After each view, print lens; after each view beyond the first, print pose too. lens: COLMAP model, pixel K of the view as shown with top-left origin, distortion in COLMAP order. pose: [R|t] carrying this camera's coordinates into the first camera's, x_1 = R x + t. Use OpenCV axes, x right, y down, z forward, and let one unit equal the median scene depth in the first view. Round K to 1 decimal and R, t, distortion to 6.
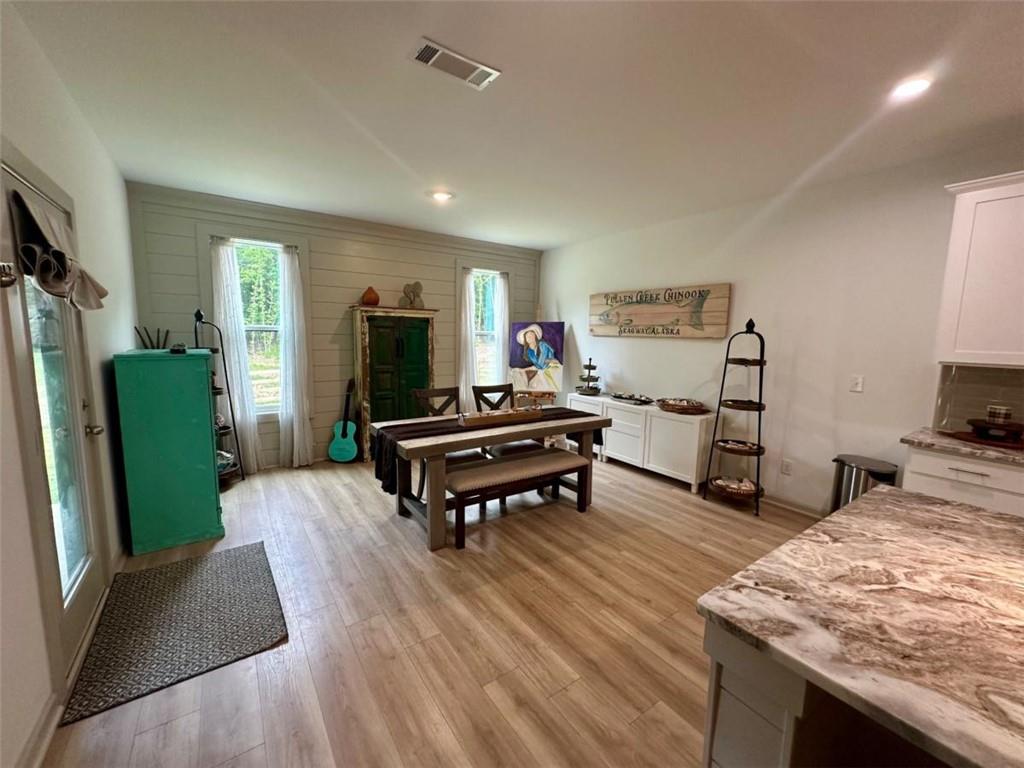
lens RADIAL K [[410.9, 0, 512.5], [0, 410.9, 386.1], [0, 0, 1]] dist [-0.001924, 0.000923]
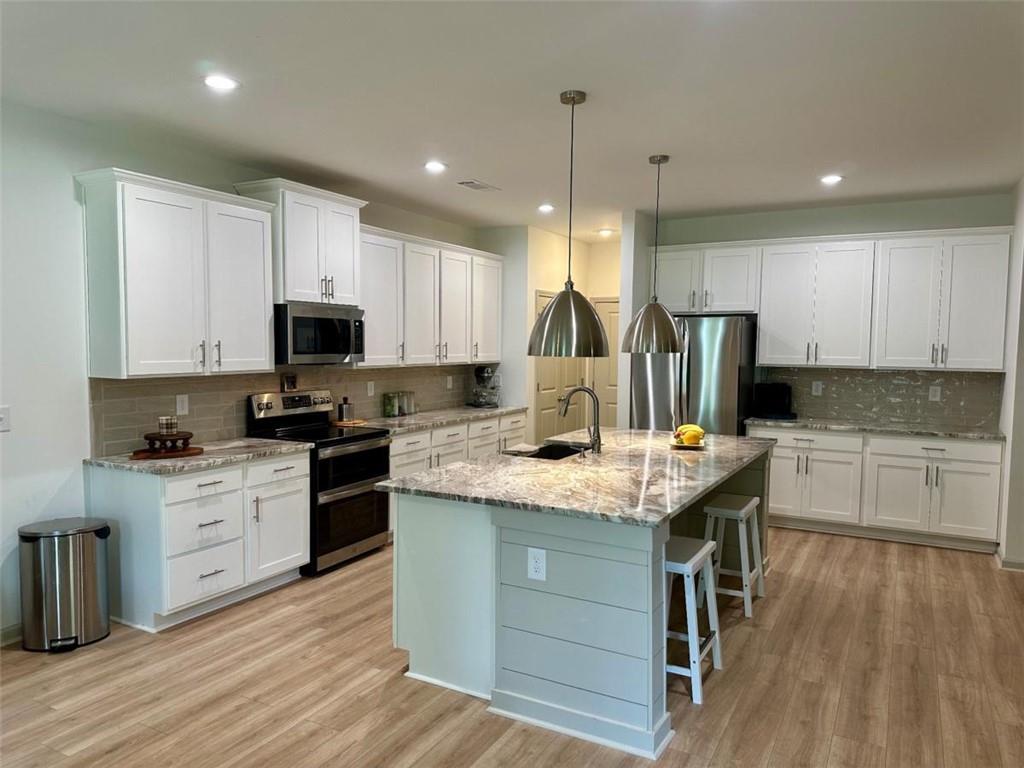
lens RADIAL K [[712.6, 0, 511.4], [0, 712.6, 385.4], [0, 0, 1]] dist [0.045320, -0.022903]
pose [[-0.425382, -0.082213, 0.901272, -0.385985], [0.095454, 0.986235, 0.135016, -0.099207], [-0.899966, 0.143464, -0.411679, 0.542517]]
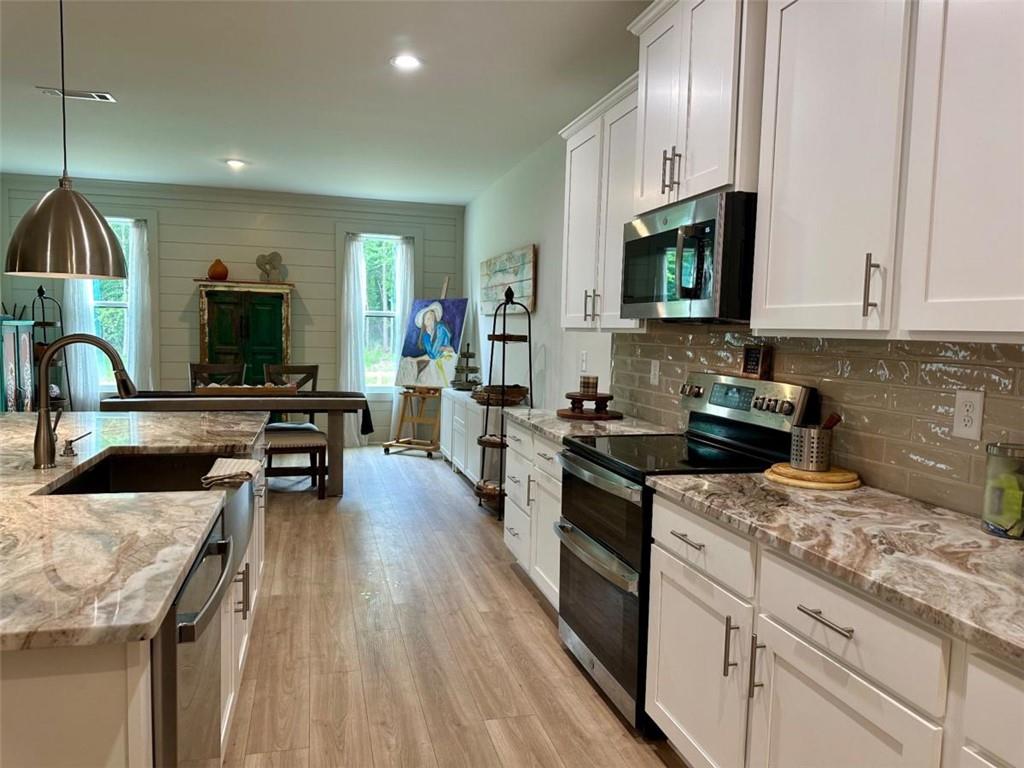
lens RADIAL K [[712.6, 0, 515.8], [0, 712.6, 387.2], [0, 0, 1]] dist [0.045320, -0.022903]
pose [[0.939428, 0.033188, -0.341137, 0.830663], [-0.050664, 0.997813, -0.042446, 0.075586], [0.338982, 0.057159, 0.939055, -0.258476]]
